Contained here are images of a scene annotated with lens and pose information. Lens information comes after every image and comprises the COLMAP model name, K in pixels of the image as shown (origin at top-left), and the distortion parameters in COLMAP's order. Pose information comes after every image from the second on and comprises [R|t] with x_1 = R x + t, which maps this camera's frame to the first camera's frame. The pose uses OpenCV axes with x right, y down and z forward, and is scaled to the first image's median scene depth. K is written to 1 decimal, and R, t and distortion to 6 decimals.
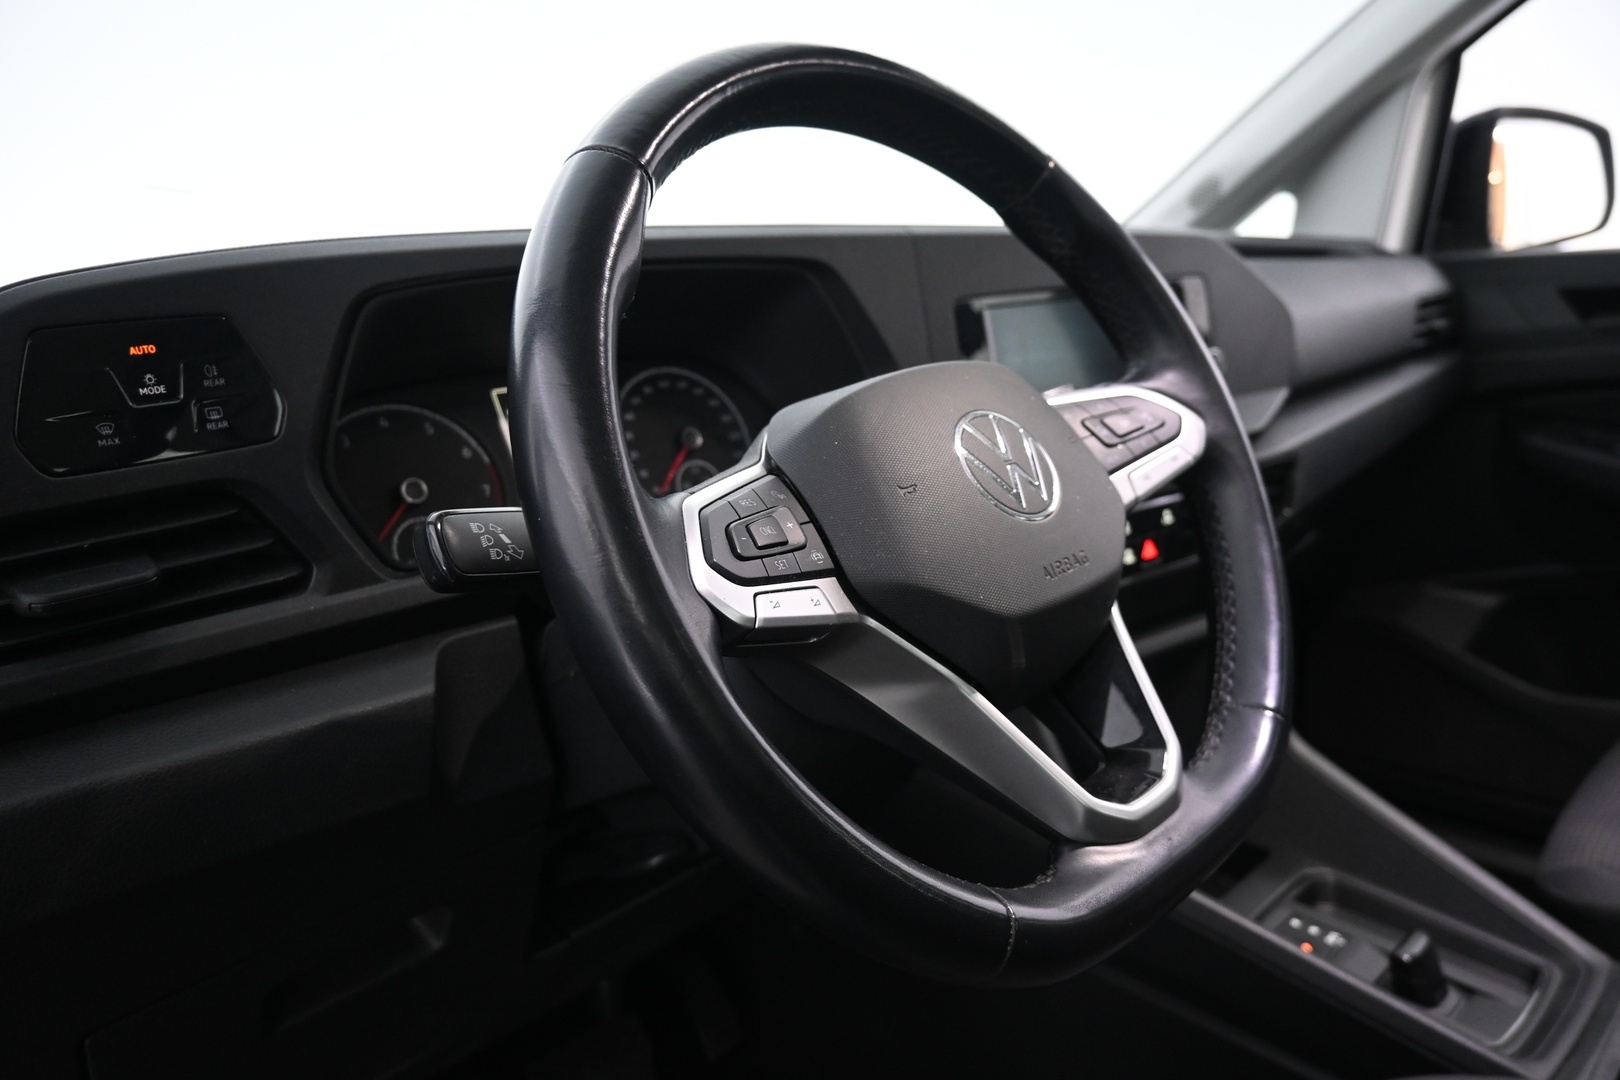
lens RADIAL K [[1106.8, 0, 810.0], [0, 1106.8, 540.0], [0, 0, 1]] dist [0.007264, 0.002414]
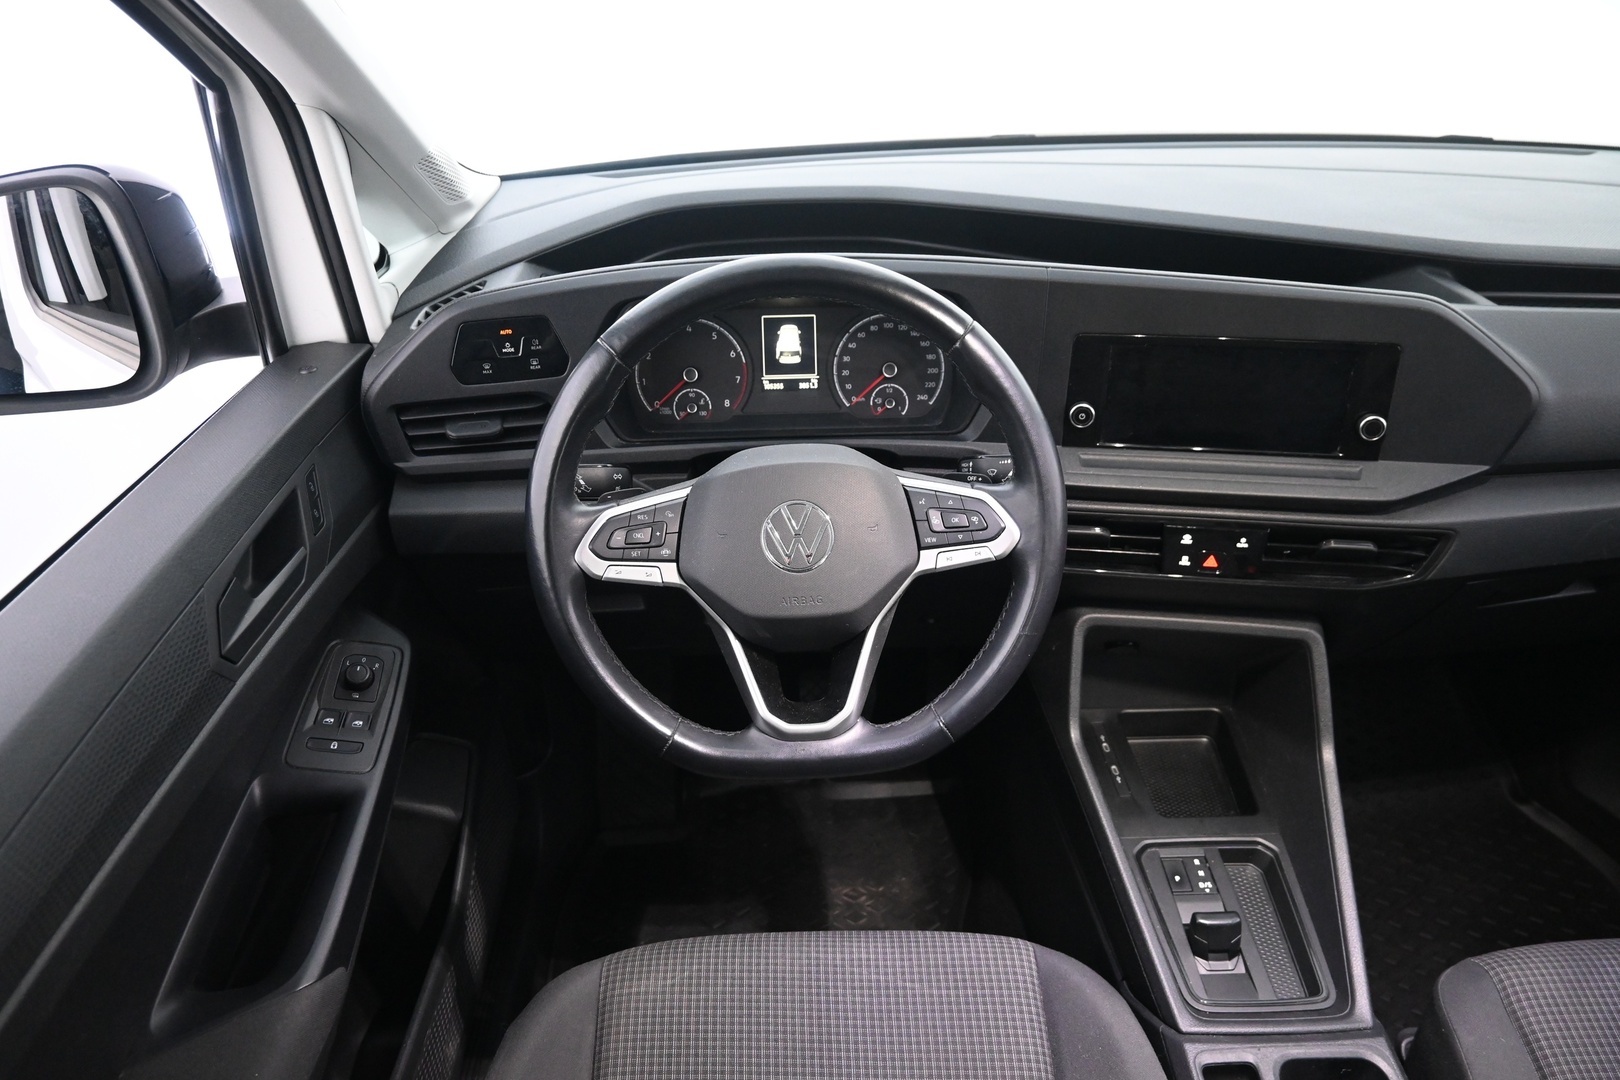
lens RADIAL K [[1106.8, 0, 810.0], [0, 1106.8, 540.0], [0, 0, 1]] dist [0.007264, 0.002414]
pose [[0.743881, 0.409727, -0.527981, 0.943597], [-0.191832, 0.887684, 0.418590, -0.675473], [0.640188, -0.210098, 0.738930, -0.257578]]
